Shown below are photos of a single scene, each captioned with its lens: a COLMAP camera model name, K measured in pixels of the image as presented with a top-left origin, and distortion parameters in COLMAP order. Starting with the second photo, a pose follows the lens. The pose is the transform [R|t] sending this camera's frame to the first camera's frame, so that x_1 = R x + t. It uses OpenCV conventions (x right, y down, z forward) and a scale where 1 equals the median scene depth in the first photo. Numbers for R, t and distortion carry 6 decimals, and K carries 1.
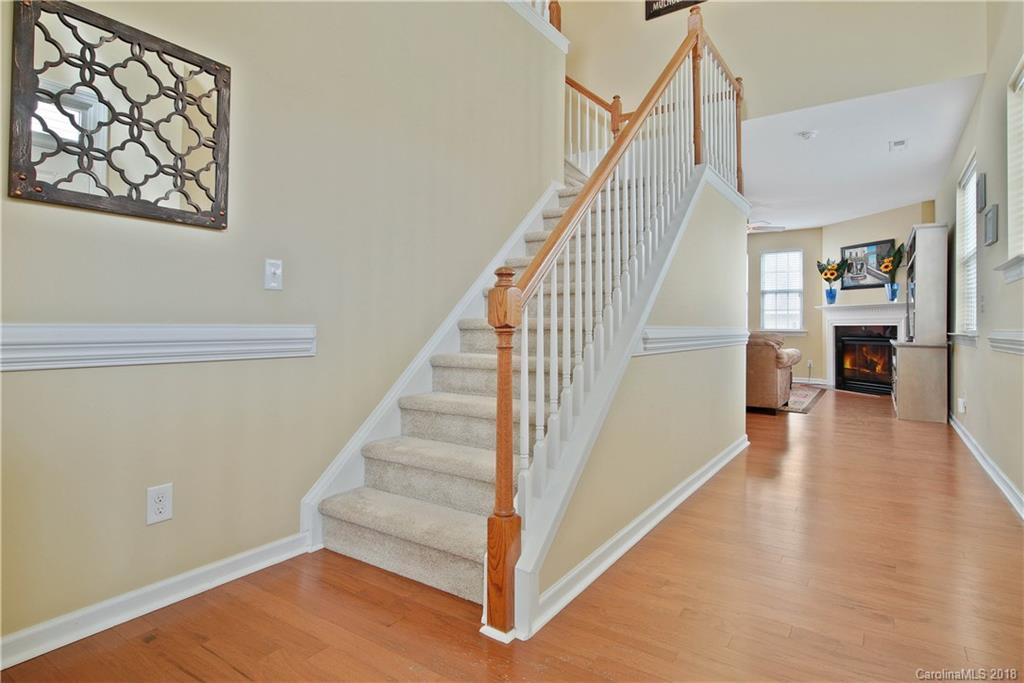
lens RADIAL K [[532.0, 0, 508.1], [0, 532.0, 319.1], [0, 0, 1]] dist [-0.001513, 0.000273]
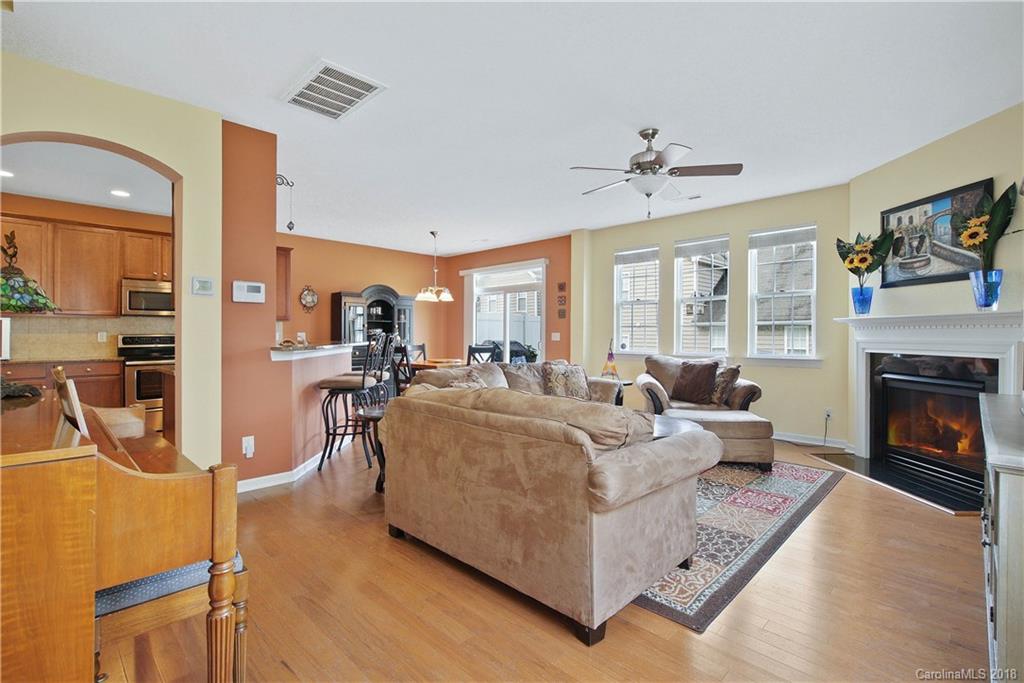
lens RADIAL K [[473.1, 0, 511.5], [0, 473.1, 335.4], [0, 0, 1]] dist [-0.004811, 0.000578]
pose [[0.986313, -0.003958, -0.164834, 0.336649], [0.006531, 0.999865, 0.015067, -0.016411], [0.164752, -0.015938, 0.986206, 0.464473]]
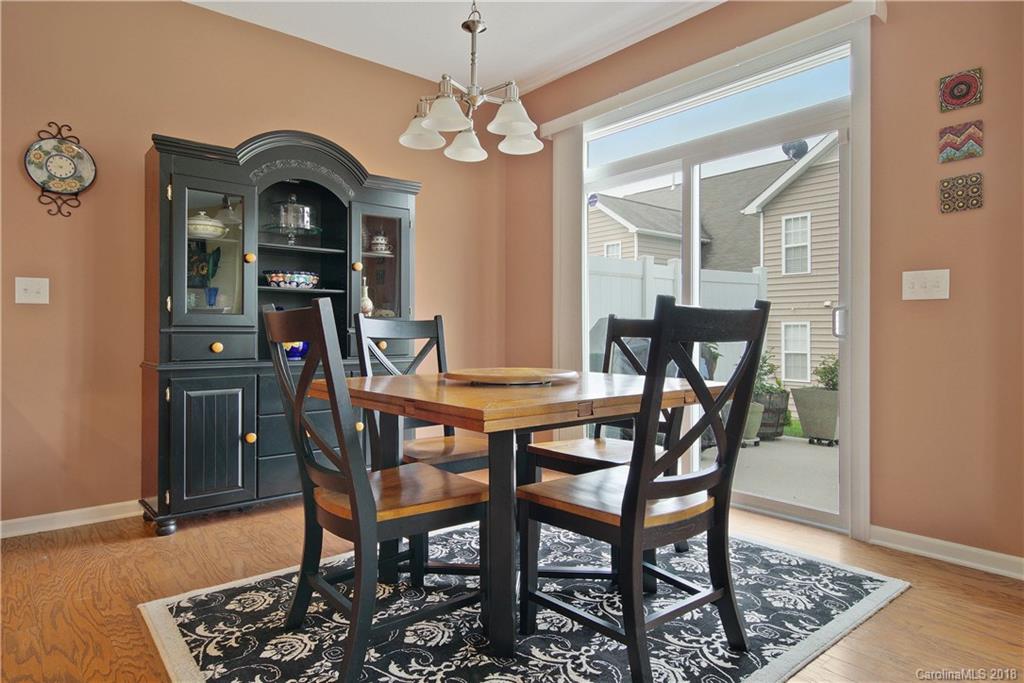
lens RADIAL K [[590.0, 0, 512.3], [0, 590.0, 337.9], [0, 0, 1]] dist [-0.002485, -0.002296]
pose [[0.966281, -0.002535, -0.257479, 0.150836], [0.010111, 0.999554, 0.028104, 0.015646], [0.257293, -0.029760, 0.965875, 1.012092]]
